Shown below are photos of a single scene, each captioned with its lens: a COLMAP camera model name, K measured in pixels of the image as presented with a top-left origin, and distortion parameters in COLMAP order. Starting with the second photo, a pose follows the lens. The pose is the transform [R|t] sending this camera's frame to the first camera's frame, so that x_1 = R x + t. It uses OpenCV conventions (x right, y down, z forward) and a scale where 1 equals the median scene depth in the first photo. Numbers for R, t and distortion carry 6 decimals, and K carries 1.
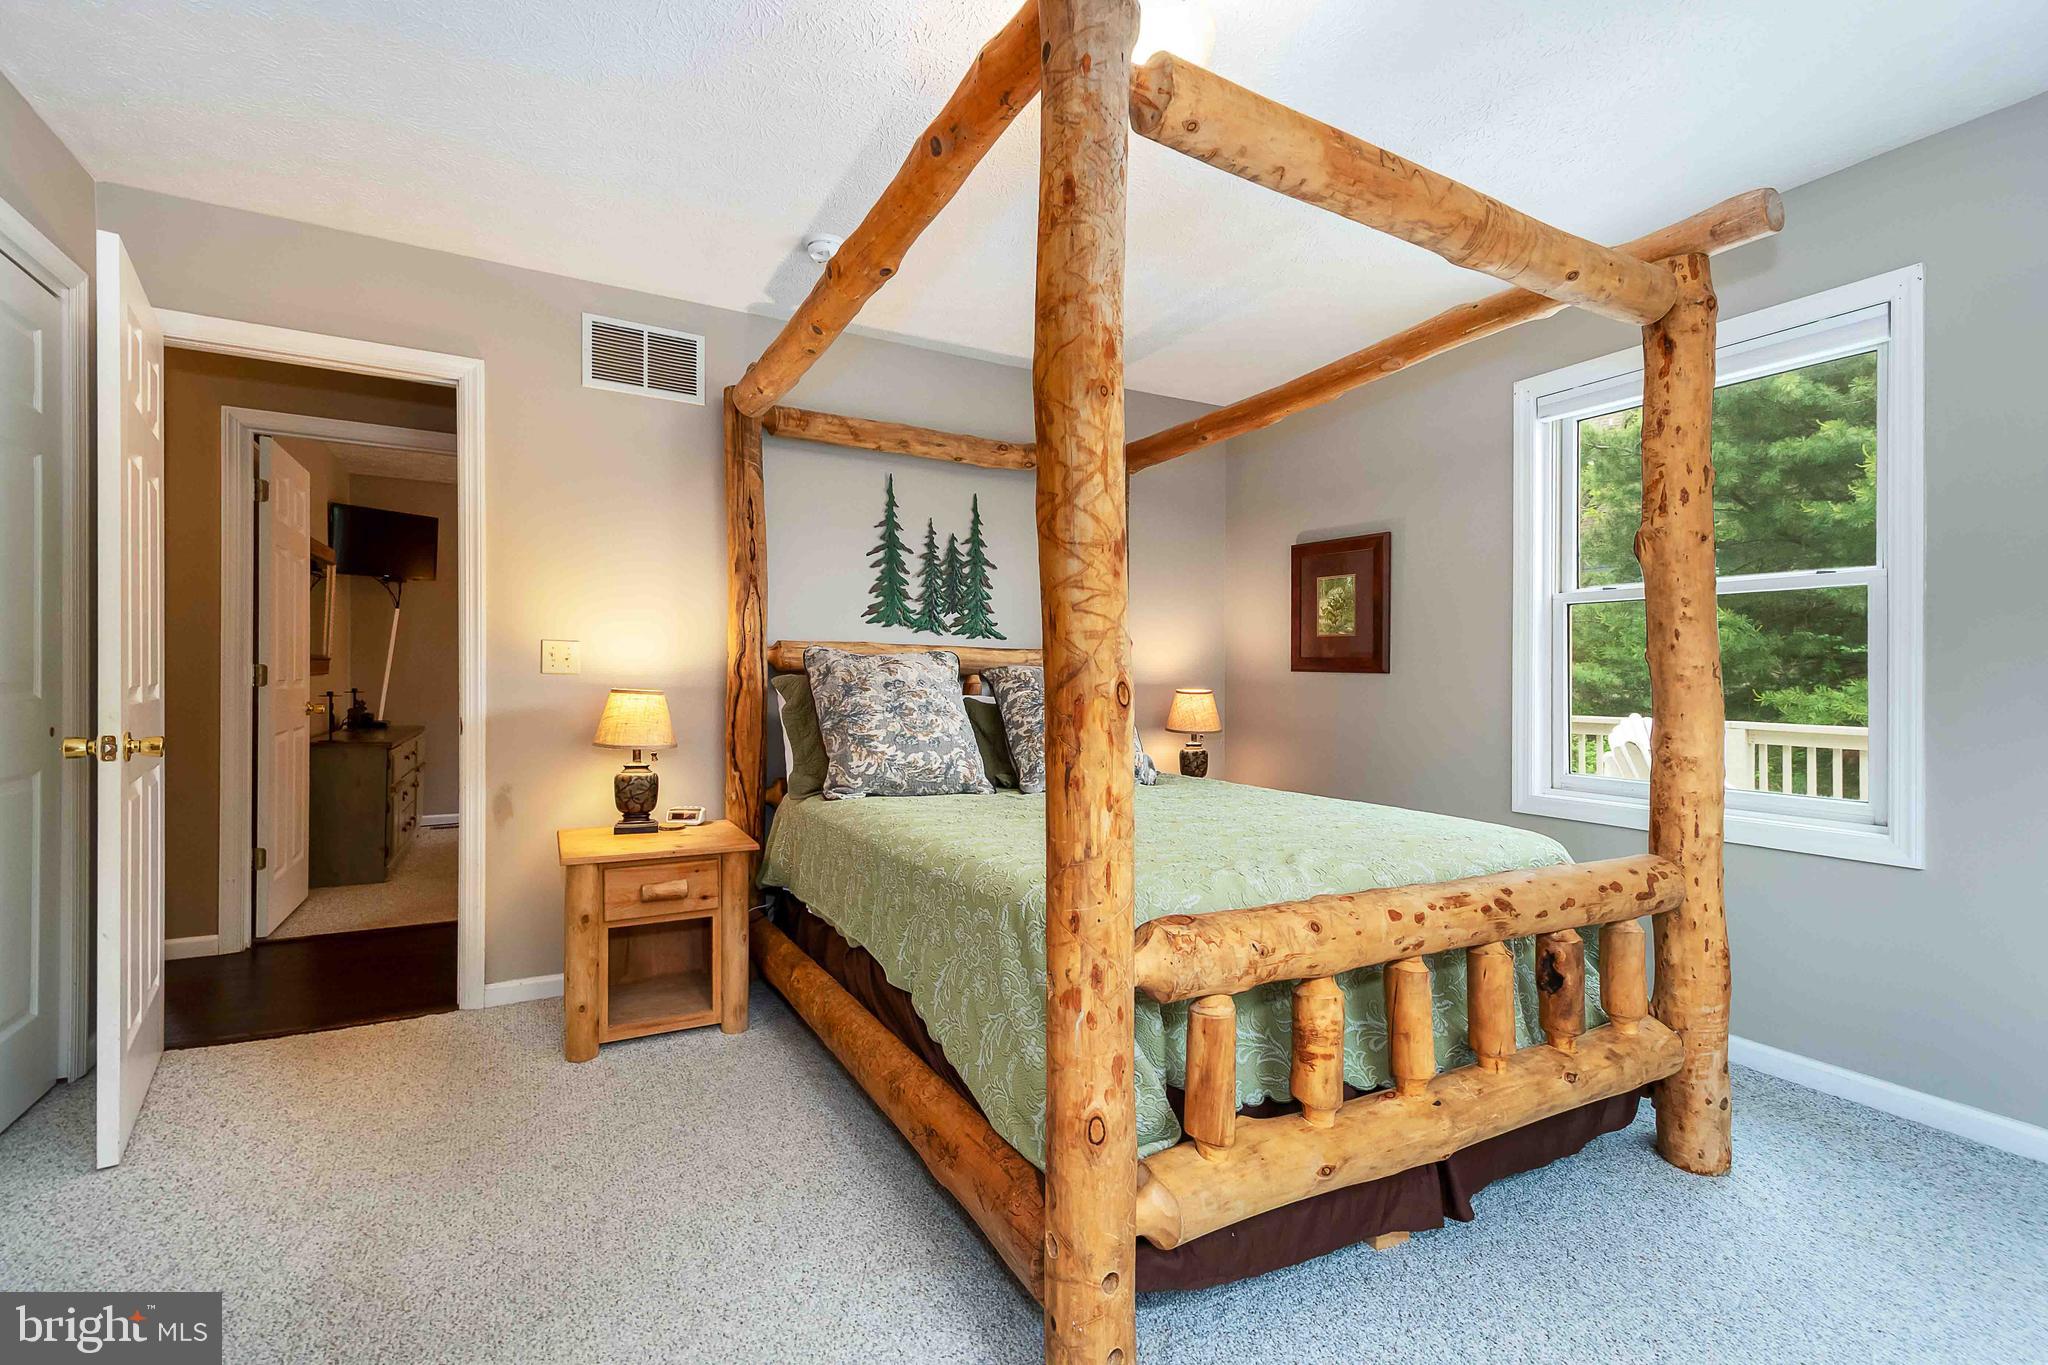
lens RADIAL K [[879.5, 0, 1021.2], [0, 879.5, 656.9], [0, 0, 1]] dist [0.027139, -0.000050]
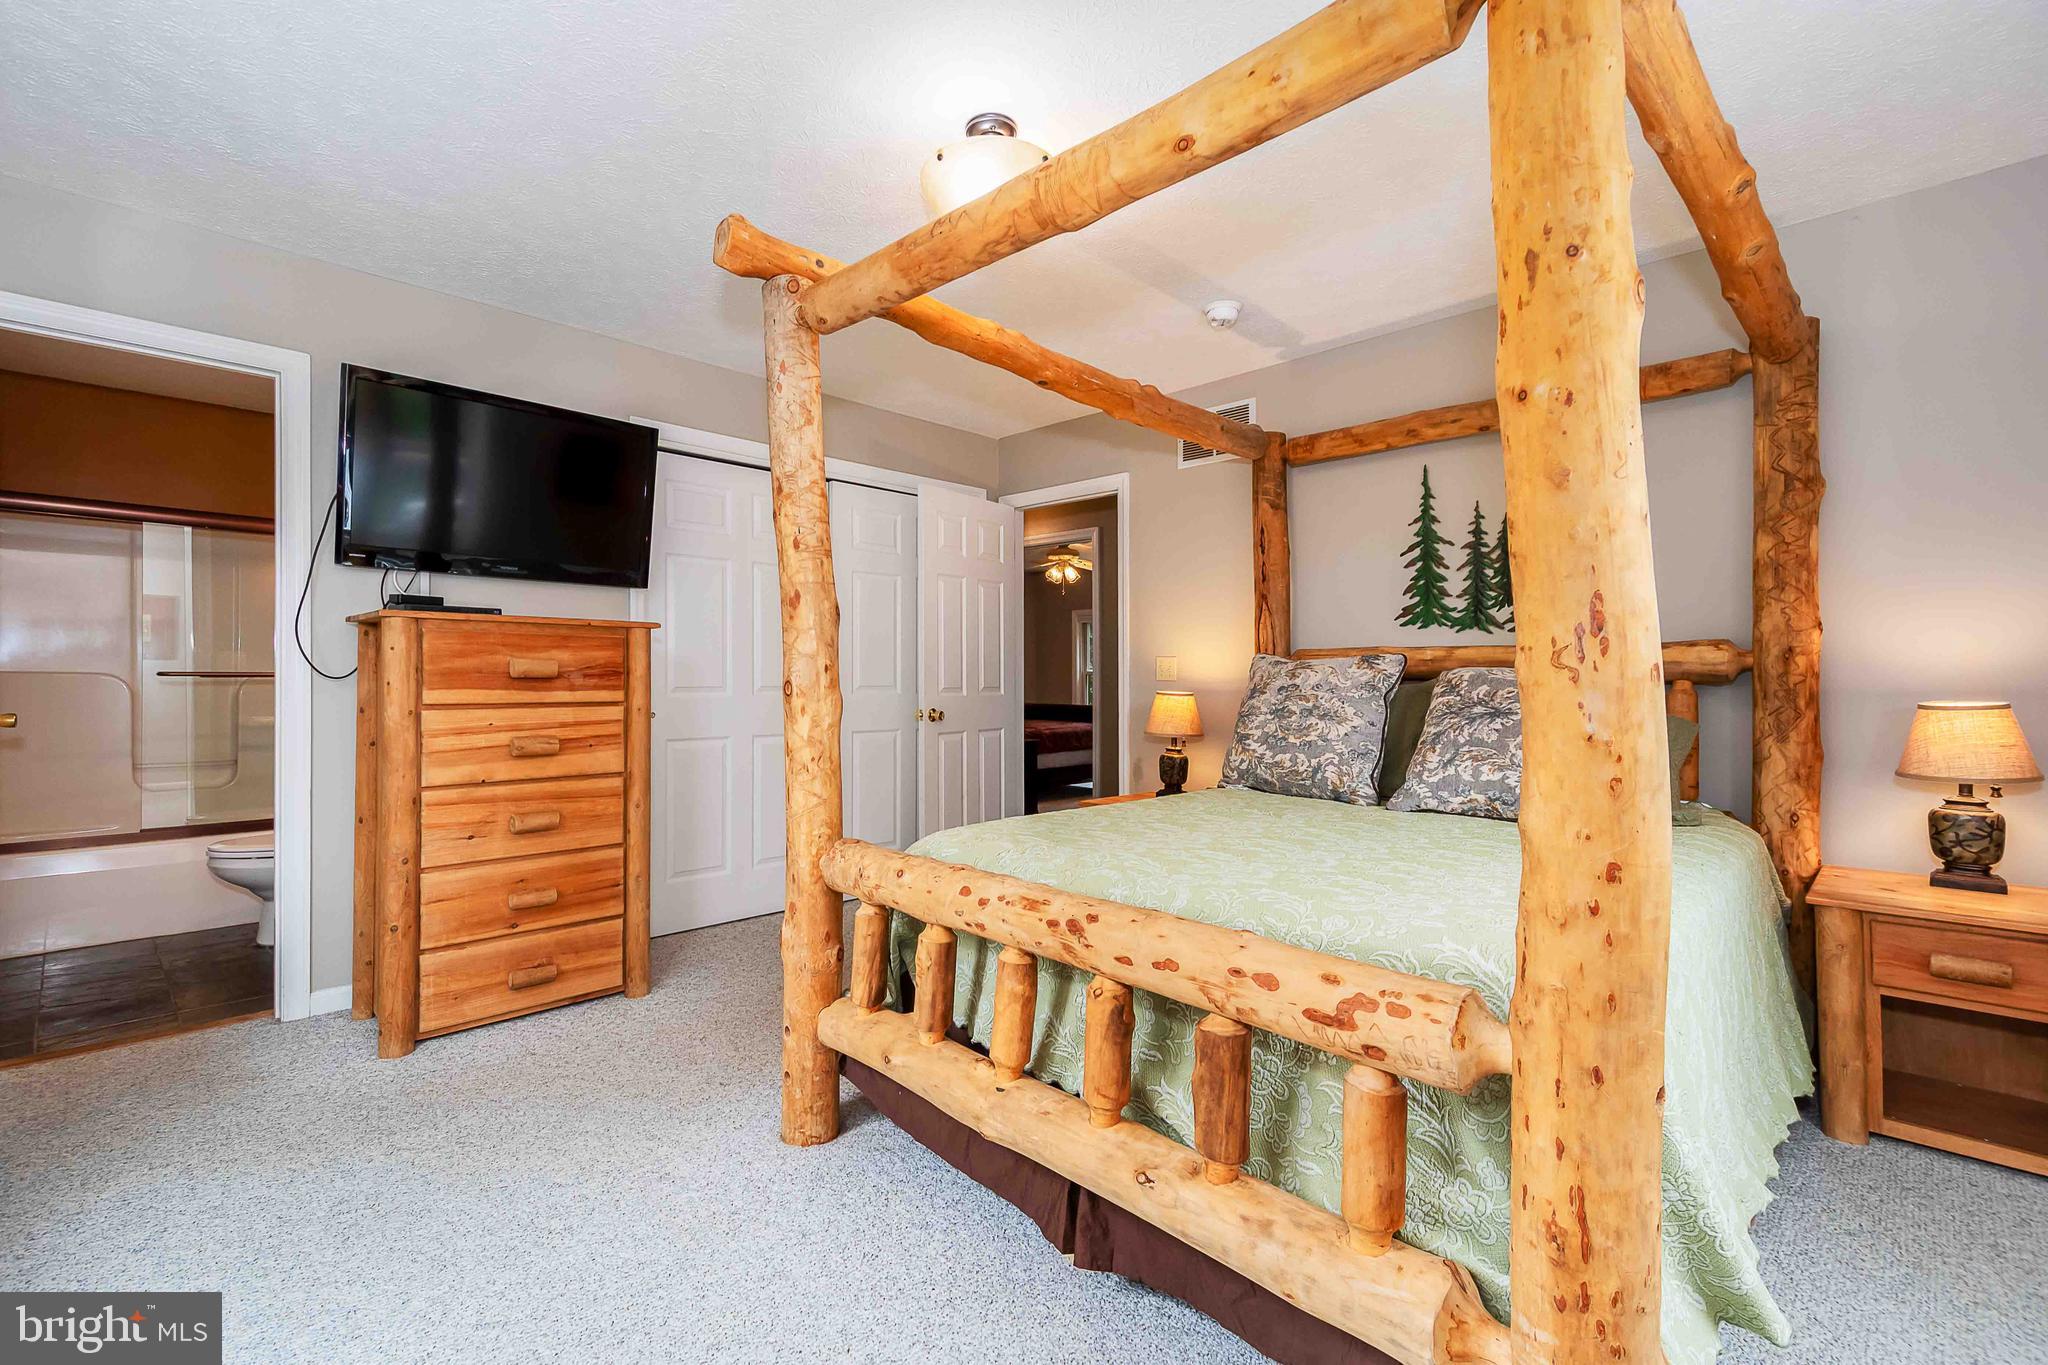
lens RADIAL K [[911.0, 0, 1022.3], [0, 911.0, 683.9], [0, 0, 1]] dist [-0.056245, -0.000317]
pose [[0.265081, -0.003526, -0.964220, 0.660480], [0.023062, 0.999730, 0.002684, 0.012635], [0.963950, -0.022949, 0.265091, 0.330245]]
